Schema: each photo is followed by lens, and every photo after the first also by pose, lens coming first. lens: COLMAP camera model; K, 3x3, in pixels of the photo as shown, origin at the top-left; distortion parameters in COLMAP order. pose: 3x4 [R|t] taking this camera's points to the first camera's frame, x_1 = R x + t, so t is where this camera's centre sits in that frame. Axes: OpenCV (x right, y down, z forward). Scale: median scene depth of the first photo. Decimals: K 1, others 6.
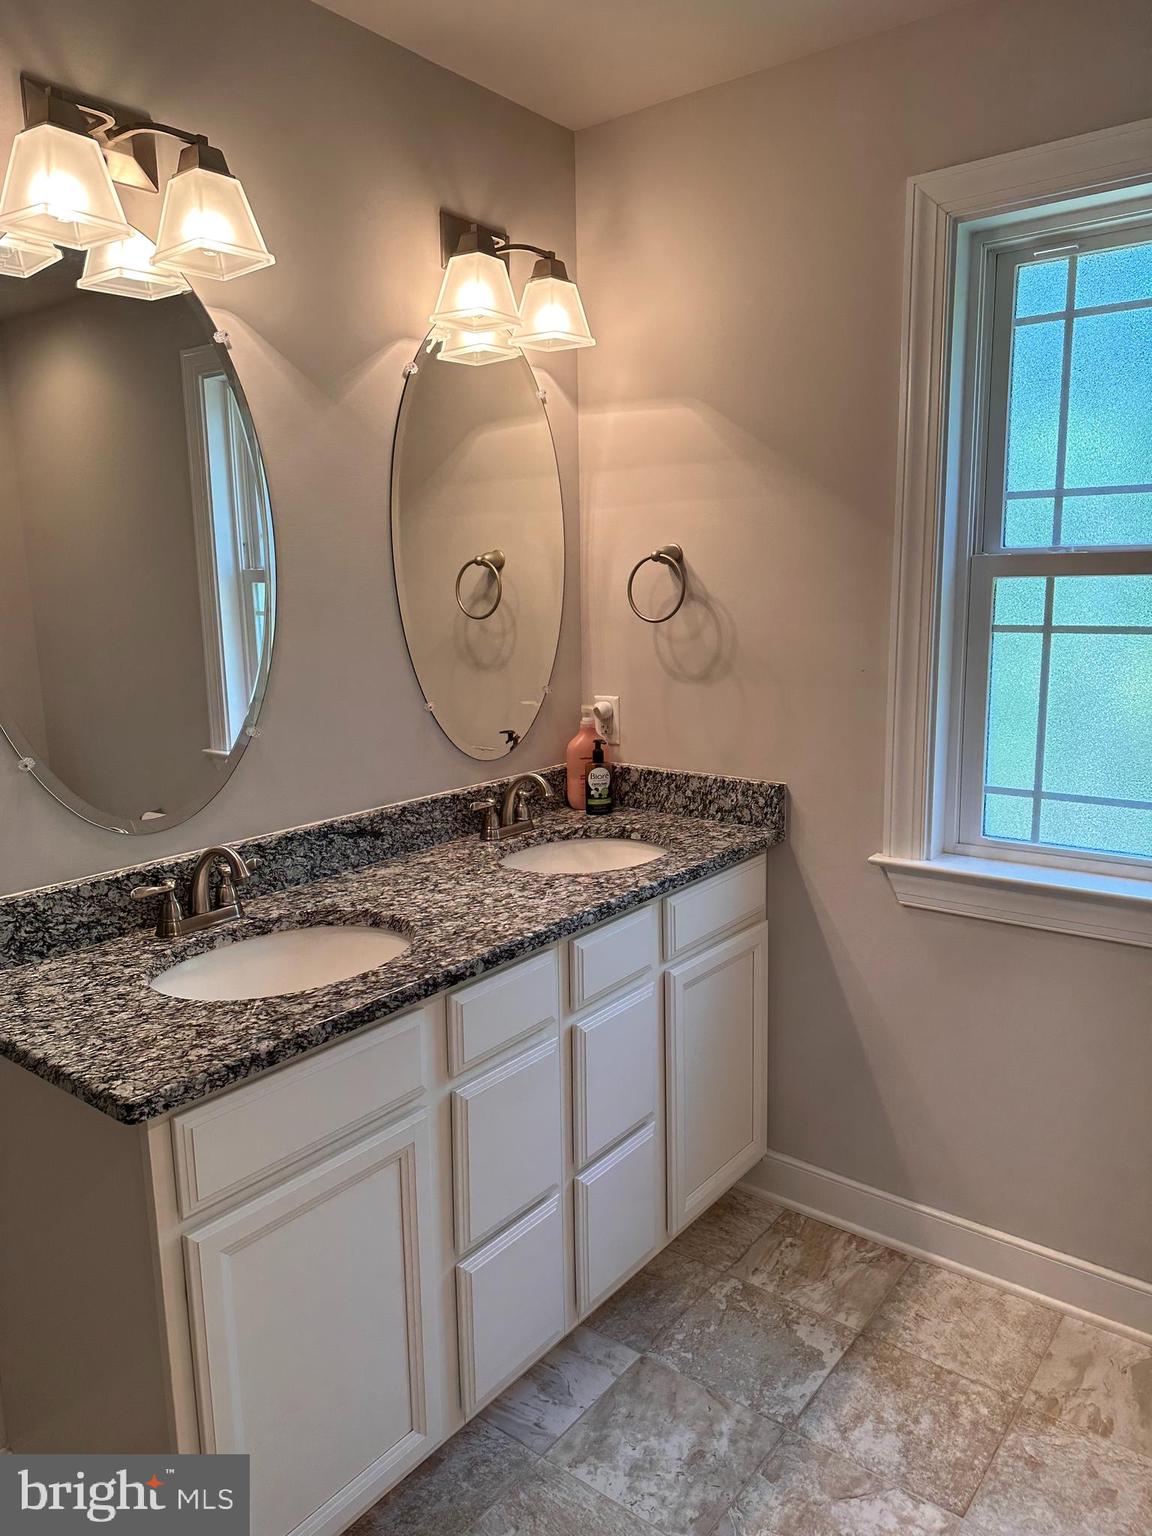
lens RADIAL K [[1069.1, 0, 576.0], [0, 1069.1, 768.0], [0, 0, 1]] dist [0.091989, -0.115238]
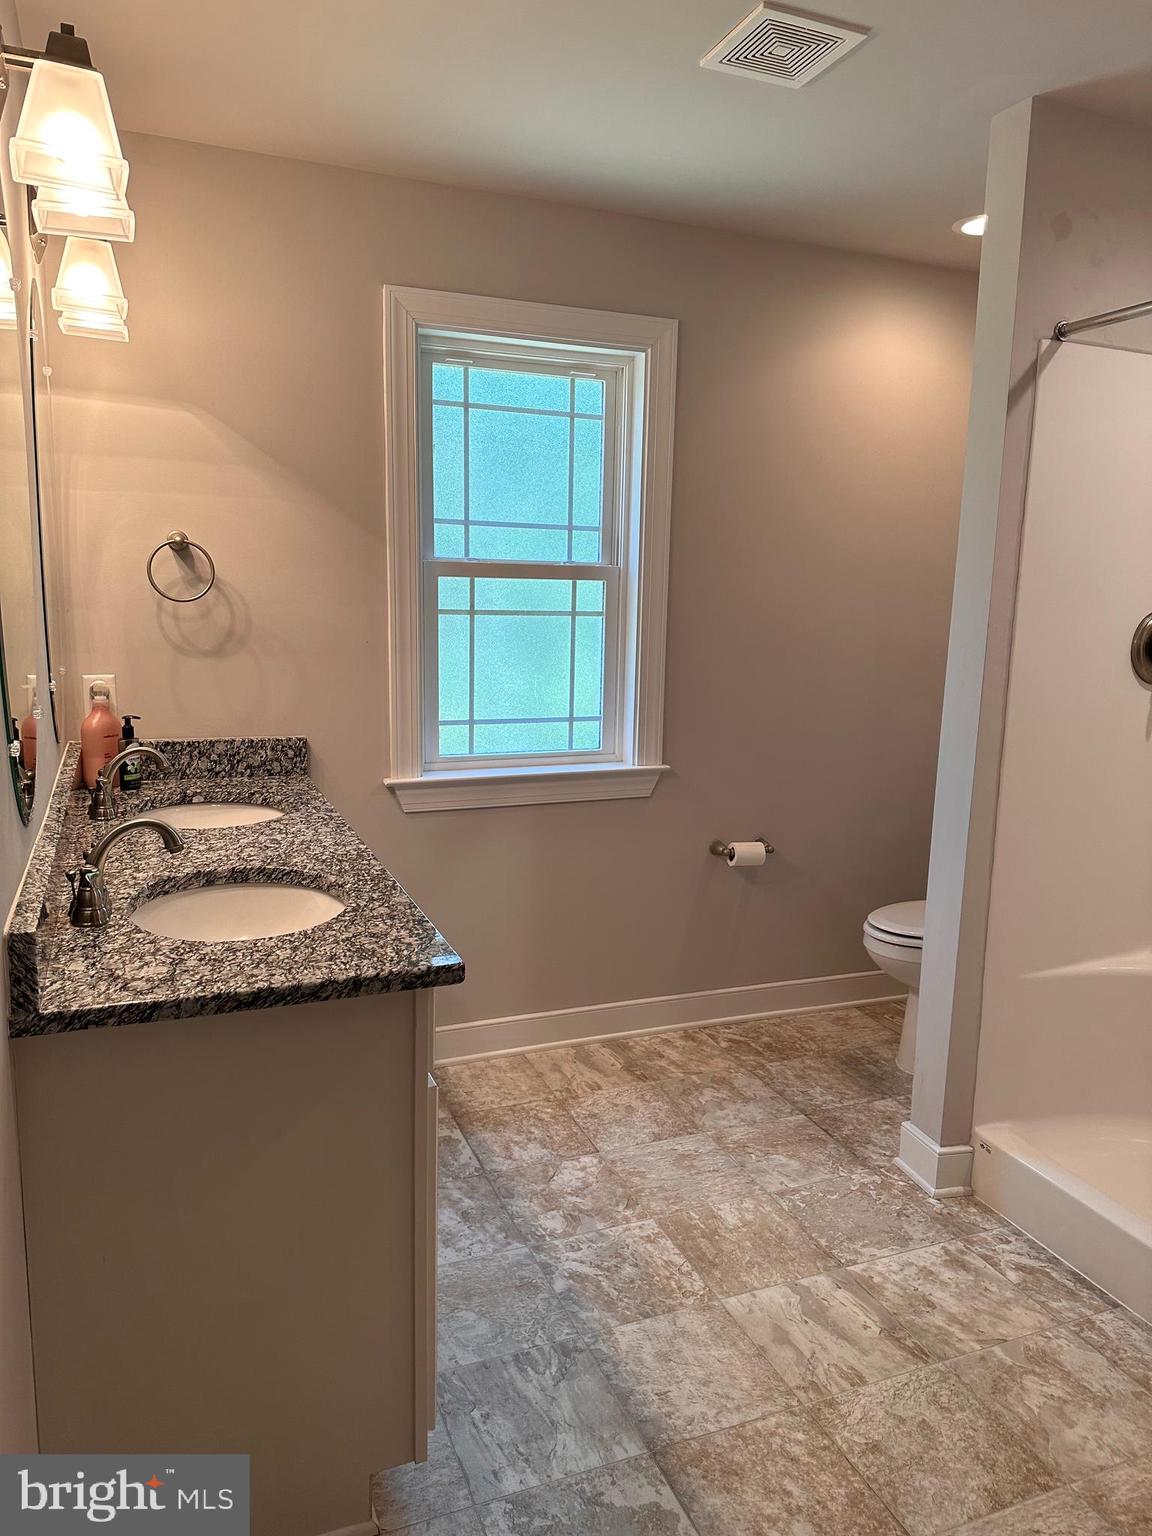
lens RADIAL K [[1069.7, 0, 583.0], [0, 1069.7, 755.1], [0, 0, 1]] dist [0.131713, -0.154719]
pose [[0.487074, -0.105974, 0.866908, -0.793925], [0.120682, 0.991256, 0.053370, 0.009060], [-0.864983, 0.078625, 0.495604, 0.133225]]
